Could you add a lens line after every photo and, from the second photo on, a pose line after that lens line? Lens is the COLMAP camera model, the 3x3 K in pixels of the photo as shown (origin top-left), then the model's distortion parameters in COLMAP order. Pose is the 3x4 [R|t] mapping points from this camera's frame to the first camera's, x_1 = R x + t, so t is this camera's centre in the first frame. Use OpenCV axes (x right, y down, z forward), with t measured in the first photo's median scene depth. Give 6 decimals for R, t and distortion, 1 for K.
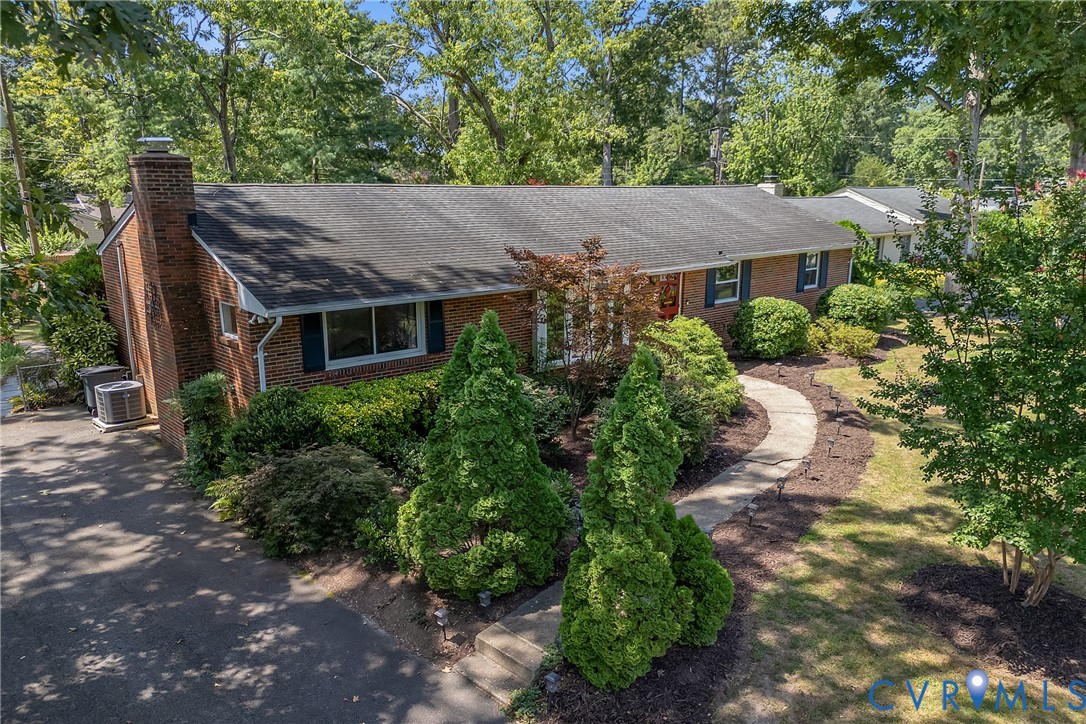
lens RADIAL K [[788.8, 0, 559.3], [0, 788.8, 364.3], [0, 0, 1]] dist [0.050737, -0.053756]
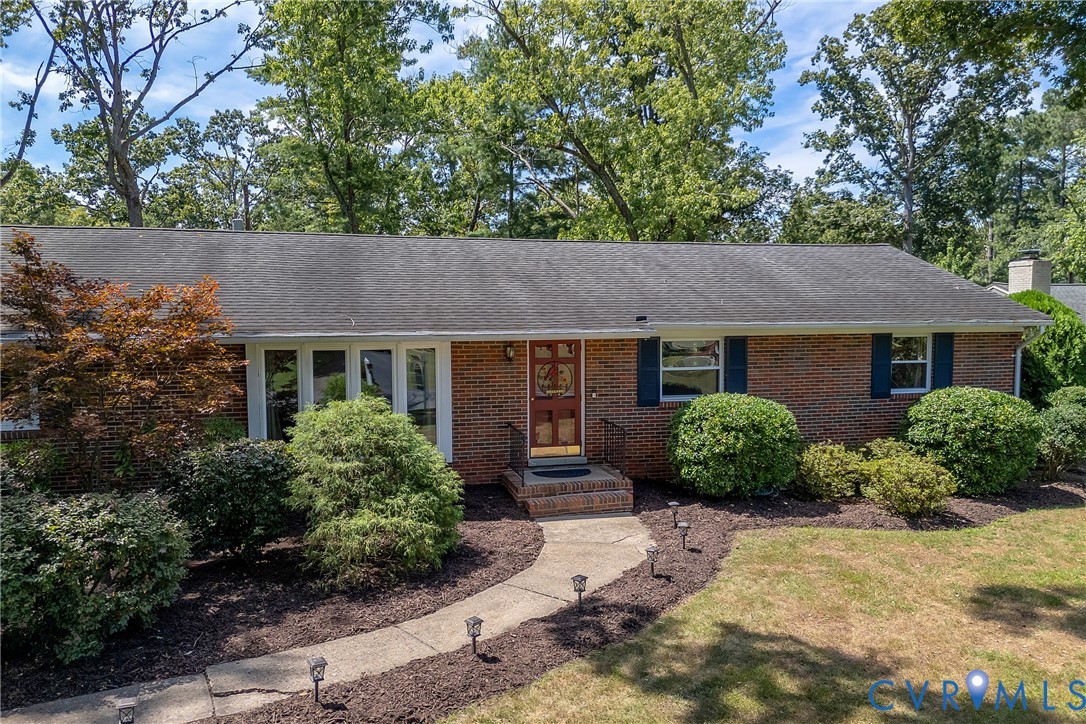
lens RADIAL K [[788.8, 0, 559.3], [0, 788.8, 364.3], [0, 0, 1]] dist [0.050737, -0.053756]
pose [[0.887092, 0.025232, -0.460903, 0.442198], [-0.095940, 0.986778, -0.130633, -0.016421], [0.451513, 0.160103, 0.877783, 0.428104]]
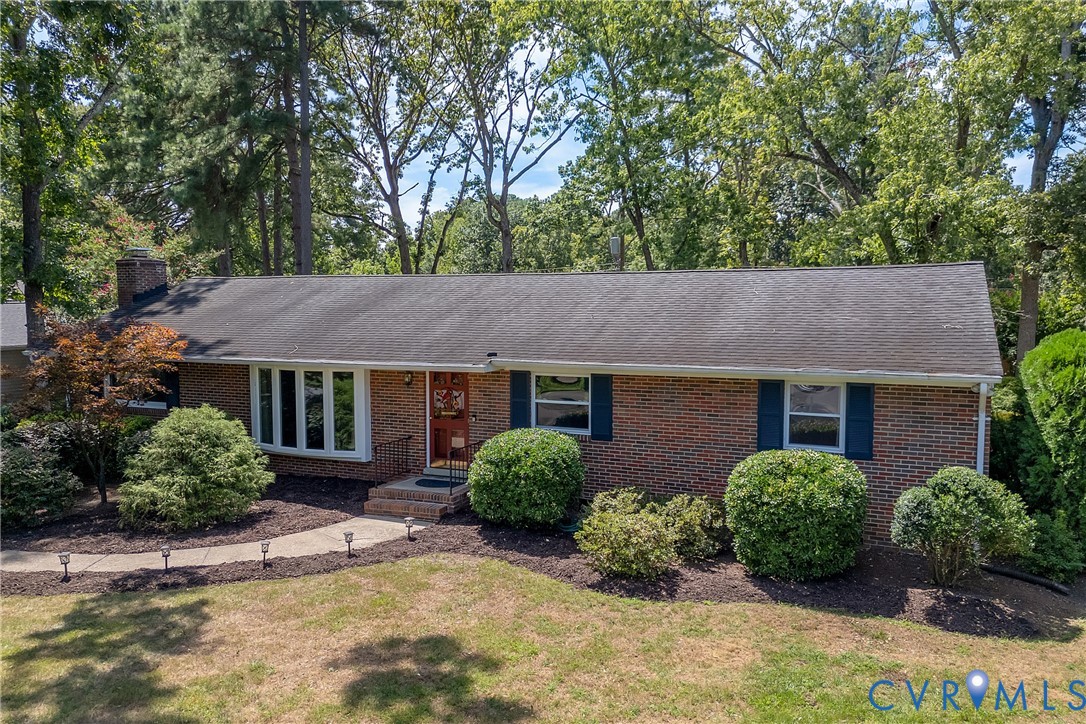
lens RADIAL K [[788.8, 0, 559.3], [0, 788.8, 364.3], [0, 0, 1]] dist [0.050737, -0.053756]
pose [[0.412562, 0.063250, -0.908731, 0.876832], [-0.201627, 0.979183, -0.023385, -0.129670], [0.888335, 0.192873, 0.416727, 0.771231]]
